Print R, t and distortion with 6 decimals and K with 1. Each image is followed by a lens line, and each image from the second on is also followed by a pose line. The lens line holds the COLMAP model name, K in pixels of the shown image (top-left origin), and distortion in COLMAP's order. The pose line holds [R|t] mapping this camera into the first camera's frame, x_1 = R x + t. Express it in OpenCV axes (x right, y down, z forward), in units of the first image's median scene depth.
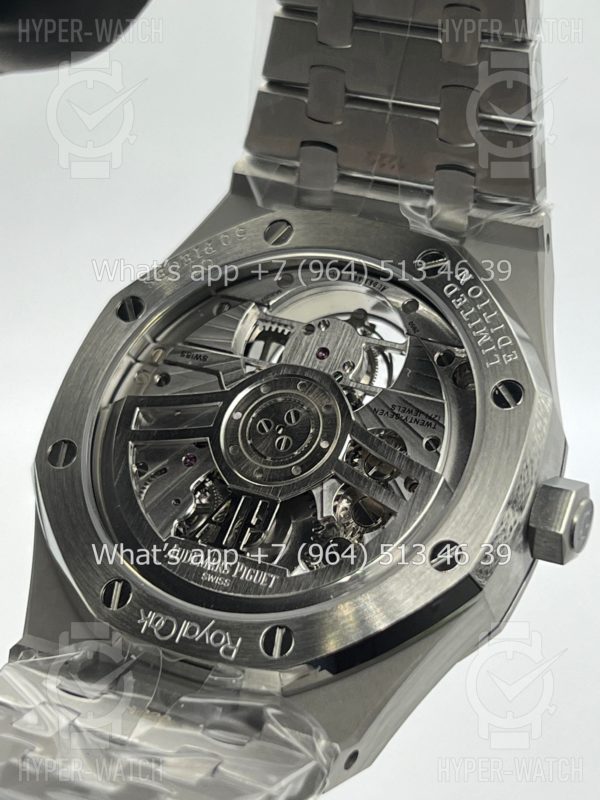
lens RADIAL K [[1896.0, 0, 300.0], [0, 1896.0, 400.0], [0, 0, 1]] dist [0.212170, 0.074478]
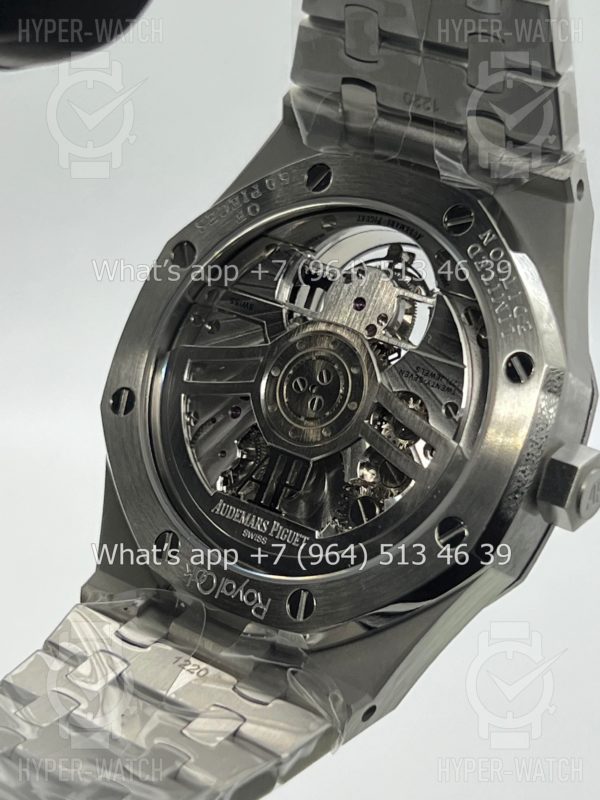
lens RADIAL K [[1896.0, 0, 300.0], [0, 1896.0, 400.0], [0, 0, 1]] dist [0.212170, 0.074478]
pose [[0.979855, -0.004385, -0.199662, 0.192596], [0.056381, 0.965165, 0.255495, -0.248012], [0.191586, -0.261606, 0.945969, 0.002874]]
